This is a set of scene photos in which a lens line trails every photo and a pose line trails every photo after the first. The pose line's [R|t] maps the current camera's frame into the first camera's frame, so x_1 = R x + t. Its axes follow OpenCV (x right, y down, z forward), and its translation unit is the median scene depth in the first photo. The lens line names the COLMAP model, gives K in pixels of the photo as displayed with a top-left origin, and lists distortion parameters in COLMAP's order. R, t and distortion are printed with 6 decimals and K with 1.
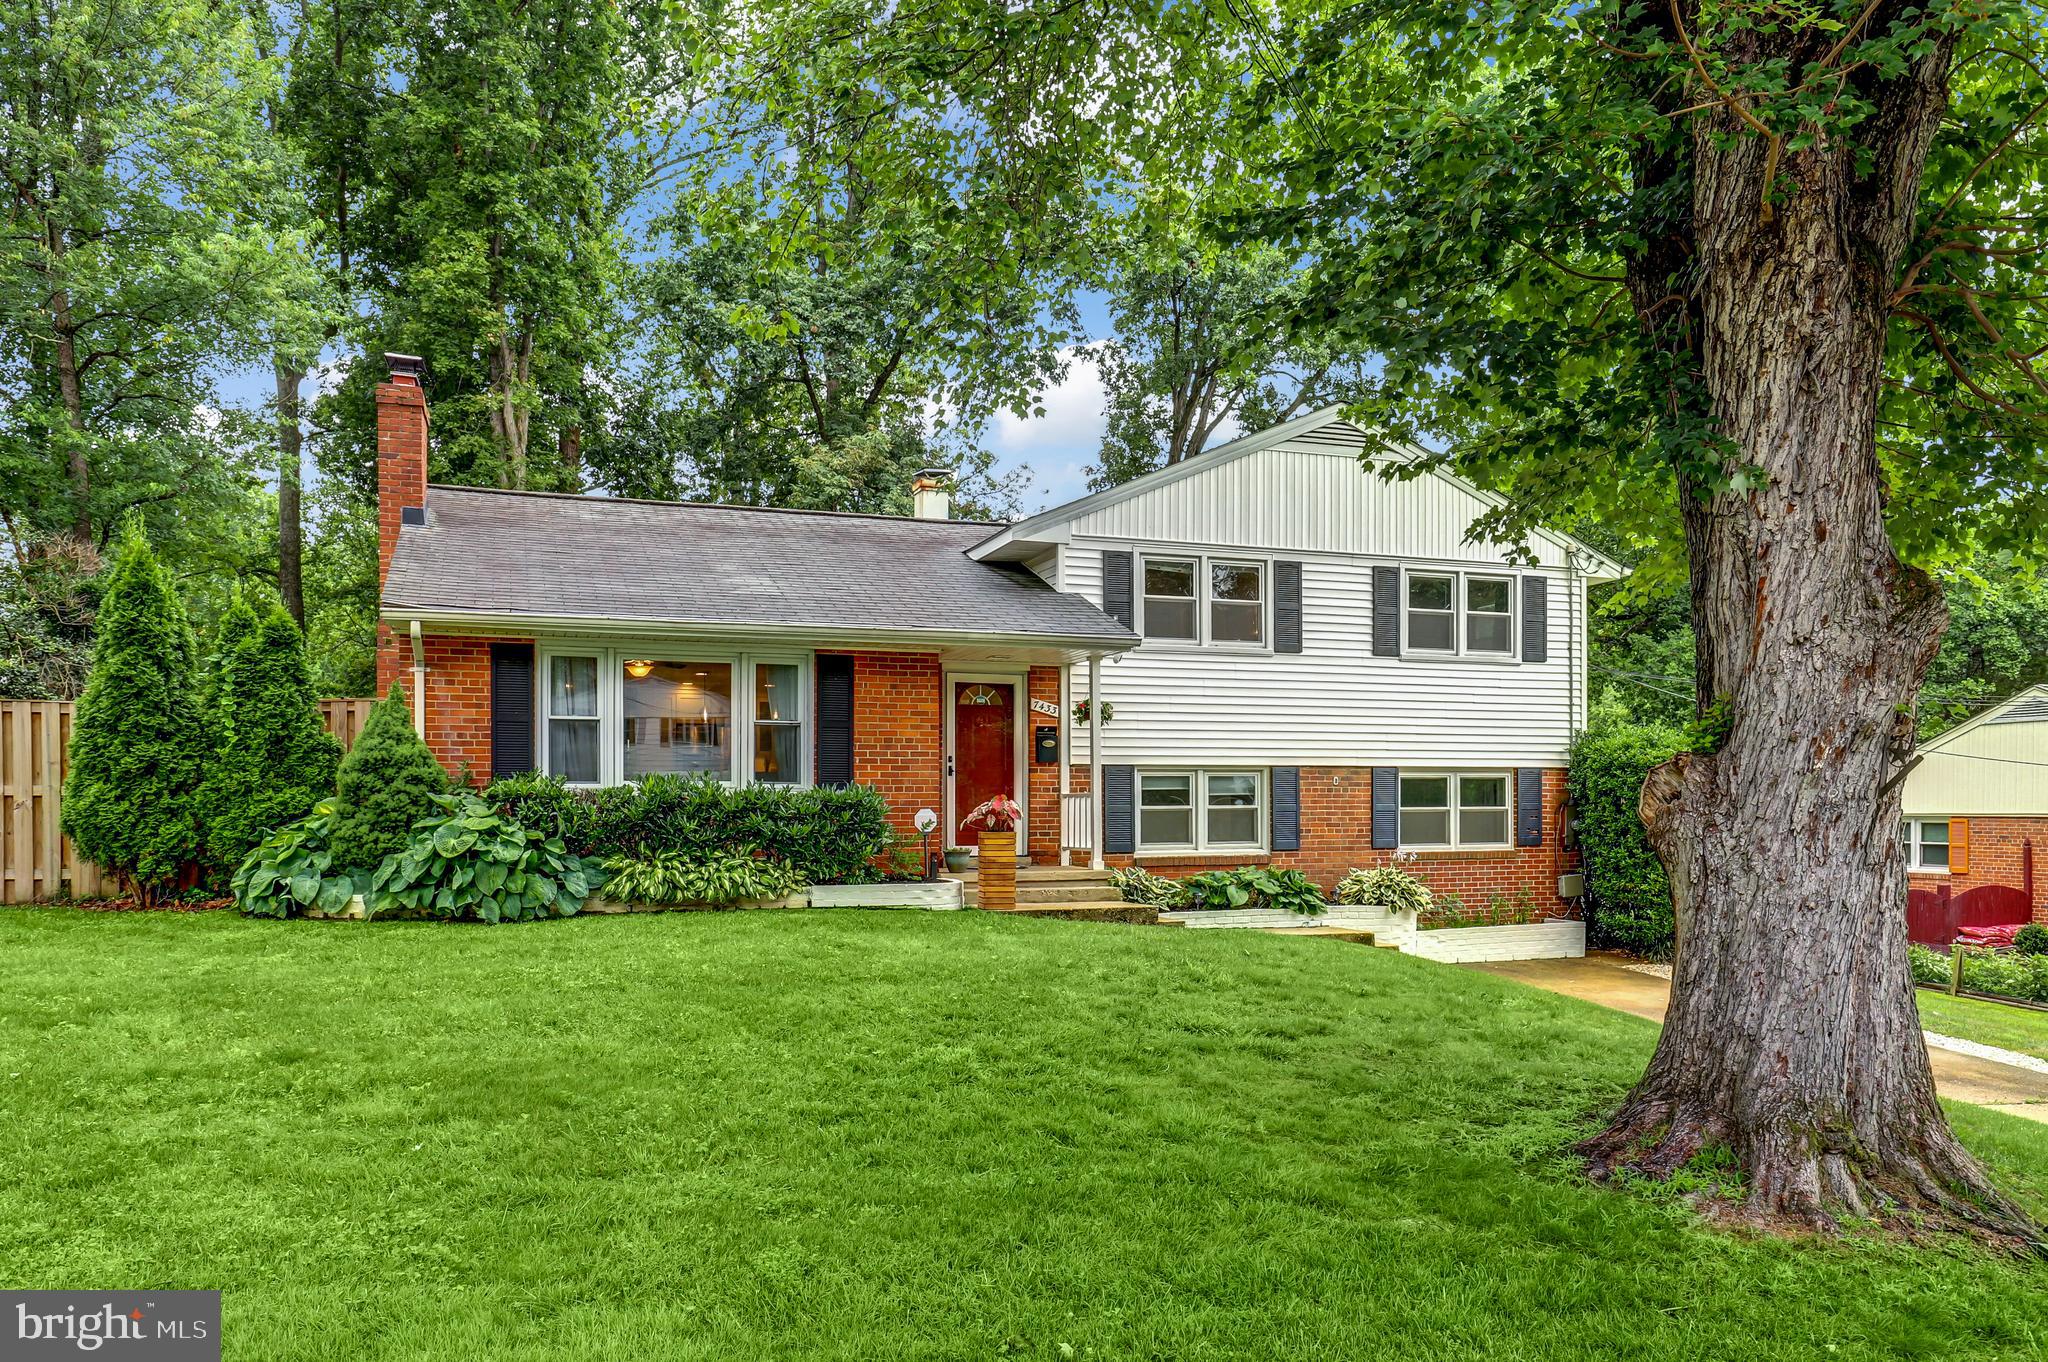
lens RADIAL K [[1340.8, 0, 1031.9], [0, 1340.8, 684.3], [0, 0, 1]] dist [-0.001628, 0.005396]
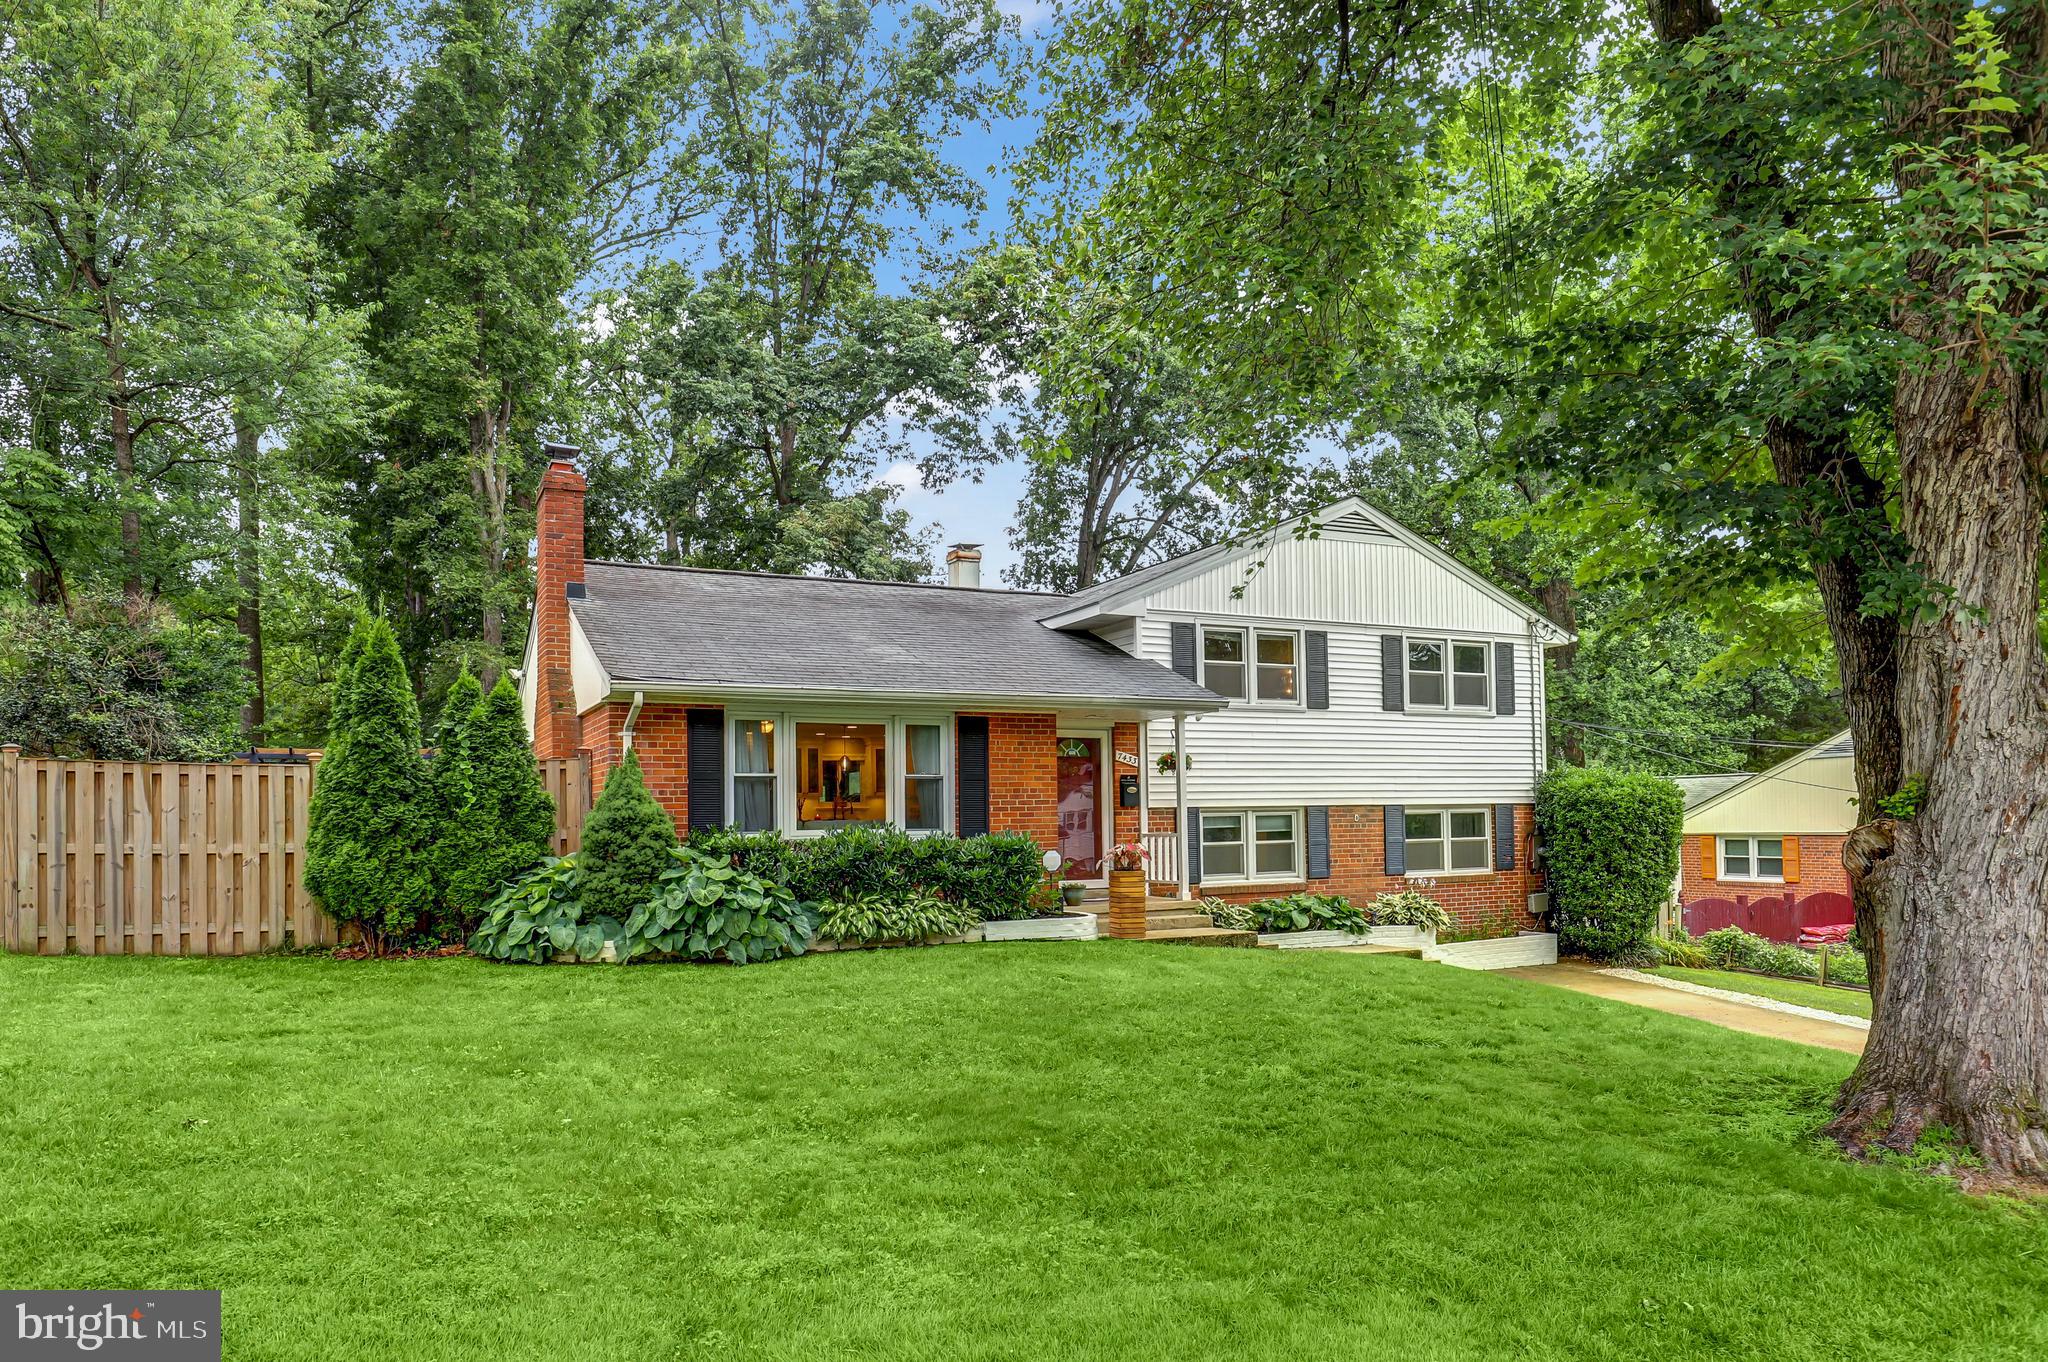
lens RADIAL K [[1210.7, 0, 1043.7], [0, 1210.7, 677.8], [0, 0, 1]] dist [0.000771, 0.000071]
pose [[0.994223, 0.000409, 0.107336, -0.226665], [0.002979, 0.999503, -0.031396, -0.025596], [-0.107295, 0.031534, 0.993727, -0.039457]]
